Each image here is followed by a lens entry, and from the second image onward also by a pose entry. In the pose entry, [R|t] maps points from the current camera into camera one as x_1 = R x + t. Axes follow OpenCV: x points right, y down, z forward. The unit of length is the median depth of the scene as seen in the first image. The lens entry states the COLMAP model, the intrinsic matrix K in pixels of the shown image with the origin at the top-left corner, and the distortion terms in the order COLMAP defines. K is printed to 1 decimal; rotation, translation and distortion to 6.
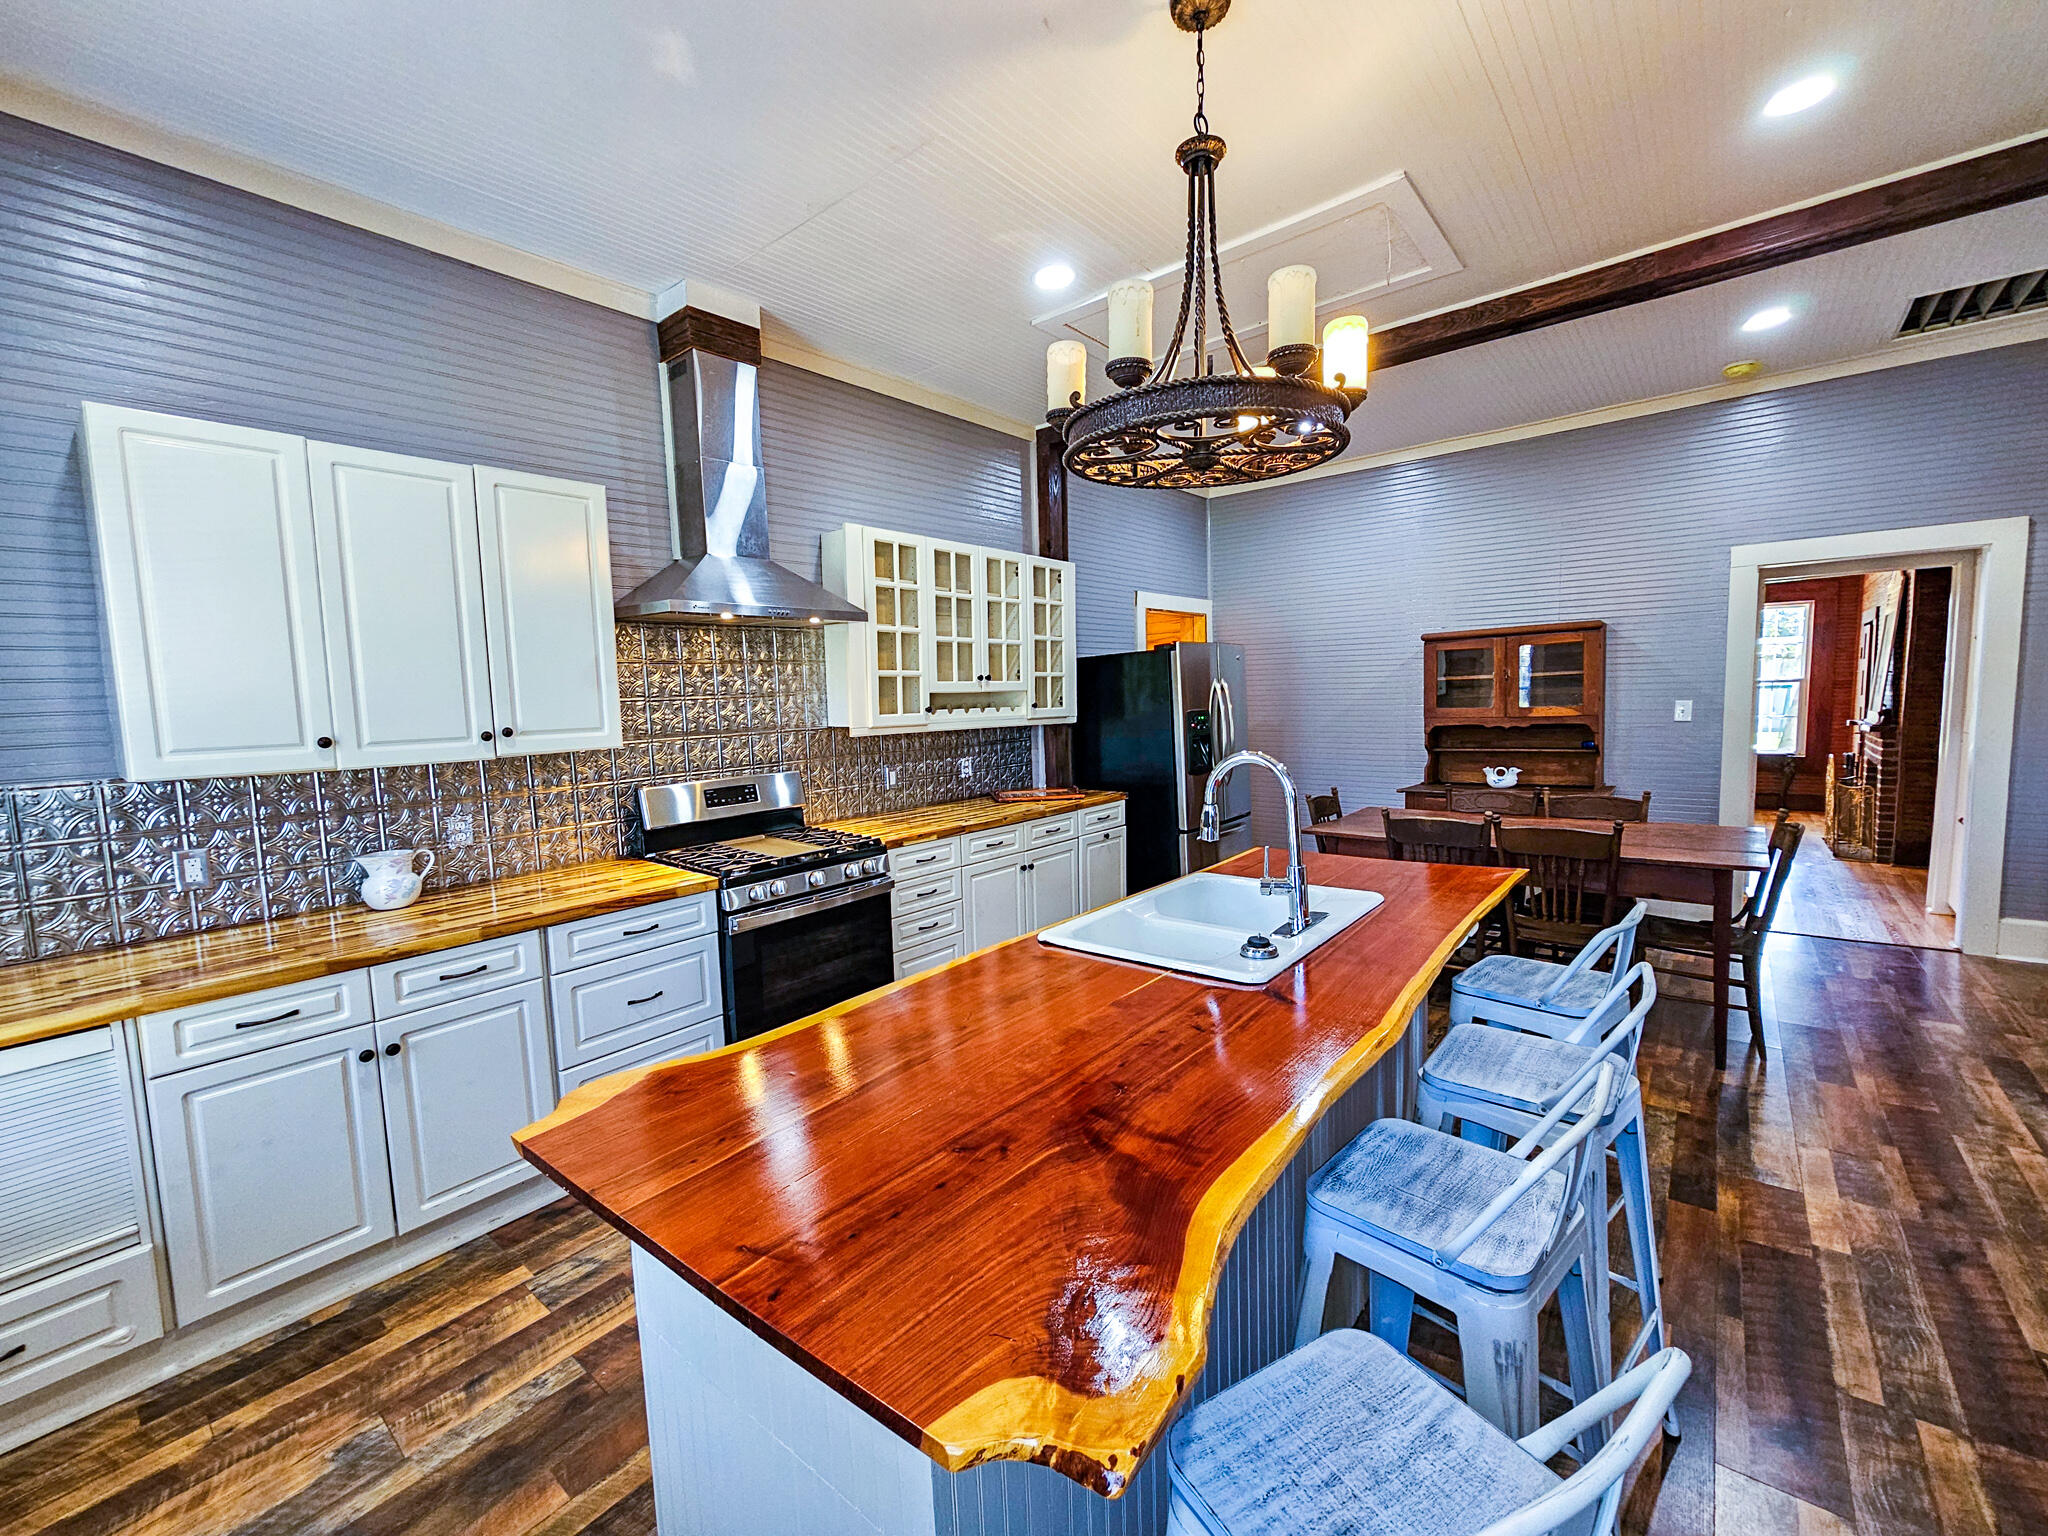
lens RADIAL K [[840.3, 0, 1034.5], [0, 840.3, 766.0], [0, 0, 1]] dist [-0.000320, 0.000679]
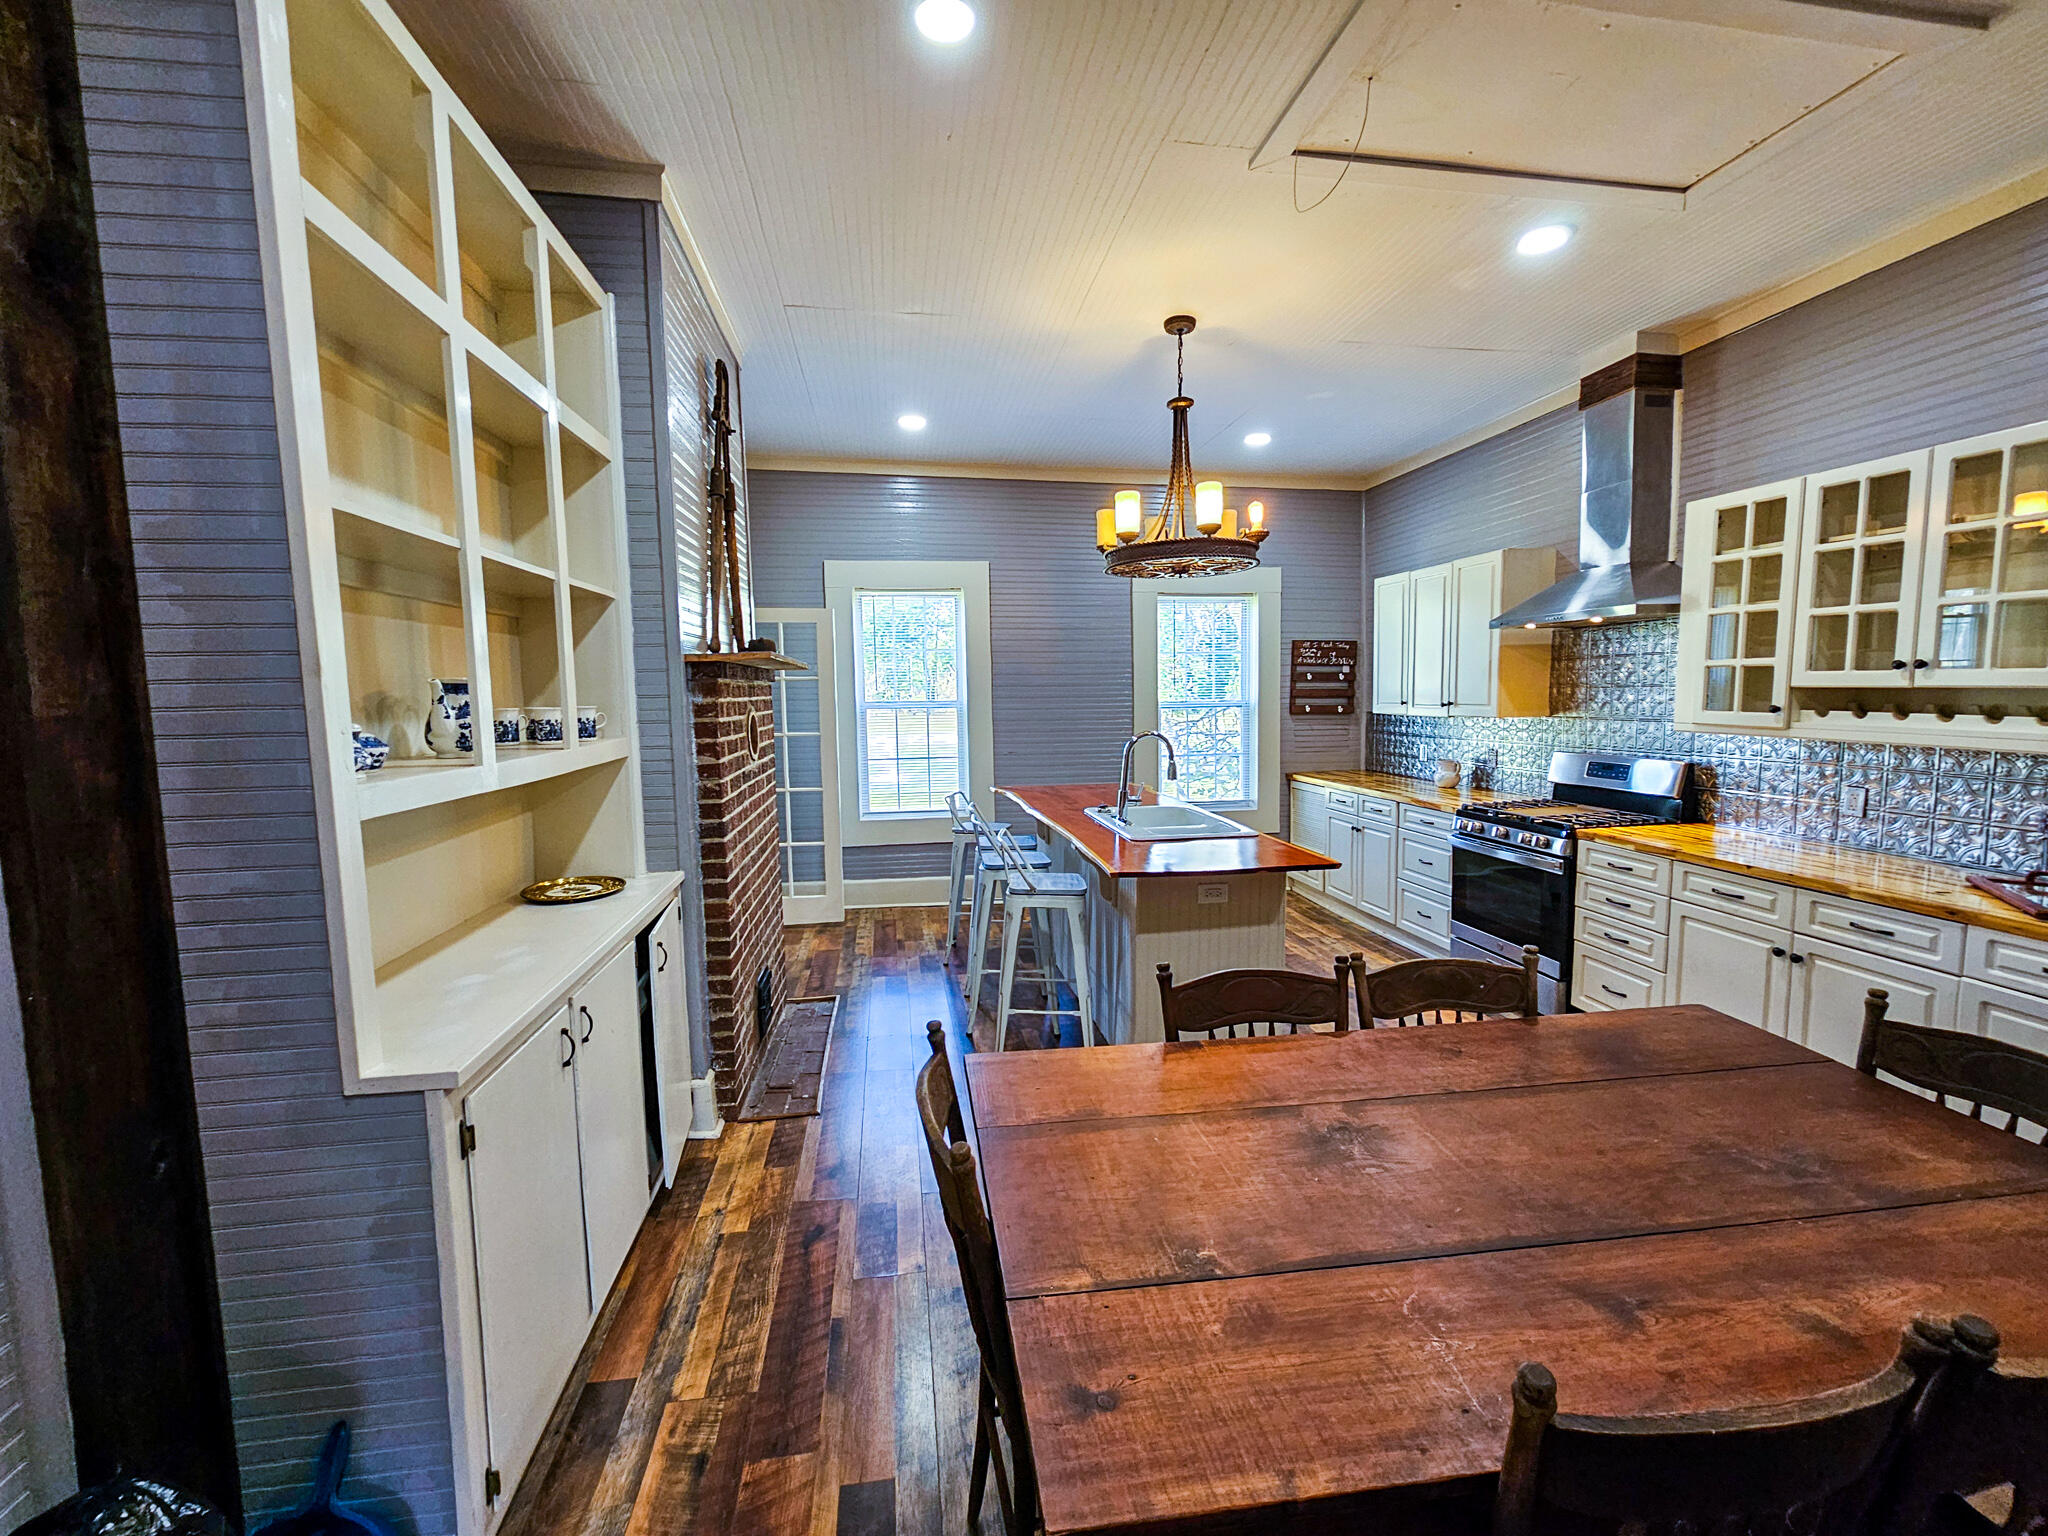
lens RADIAL K [[840.3, 0, 1017.5], [0, 840.3, 764.9], [0, 0, 1]] dist [-0.000320, 0.000679]
pose [[-0.661918, 0.114025, -0.740853, 0.967418], [-0.028003, 0.983911, 0.176453, -0.143078], [0.749053, 0.137543, -0.648075, 1.059955]]
